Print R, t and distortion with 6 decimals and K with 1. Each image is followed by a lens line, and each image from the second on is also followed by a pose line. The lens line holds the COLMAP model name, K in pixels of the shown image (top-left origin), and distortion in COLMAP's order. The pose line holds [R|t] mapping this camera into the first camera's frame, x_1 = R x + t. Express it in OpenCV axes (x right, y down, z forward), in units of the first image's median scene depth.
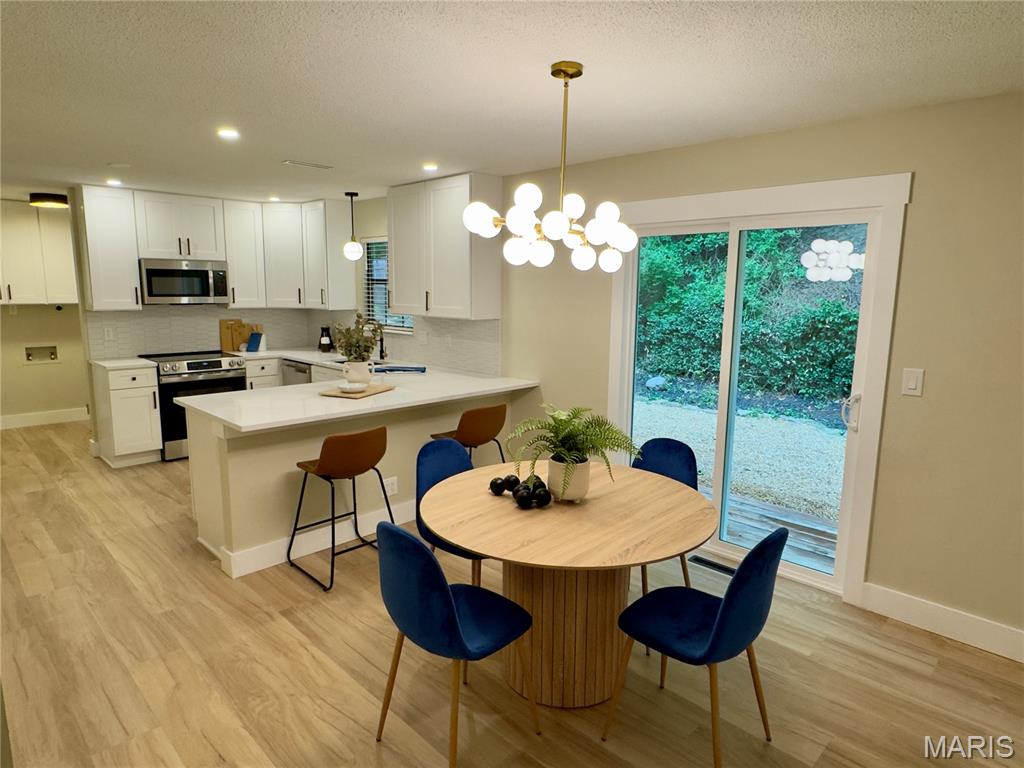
lens RADIAL K [[633.0, 0, 512.0], [0, 633.0, 384.0], [0, 0, 1]] dist [-0.000168, -0.001159]
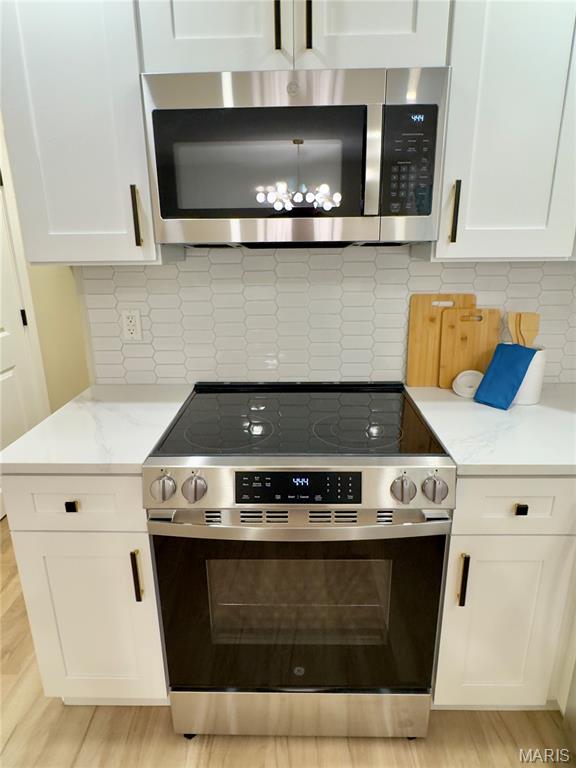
lens RADIAL K [[474.8, 0, 288.0], [0, 474.8, 384.0], [0, 0, 1]] dist [-0.000168, -0.001159]
pose [[0.702175, 0.189593, -0.686298, -0.347743], [-0.089789, 0.979779, 0.178802, -0.100767], [0.706321, -0.063928, 0.705000, 0.825641]]
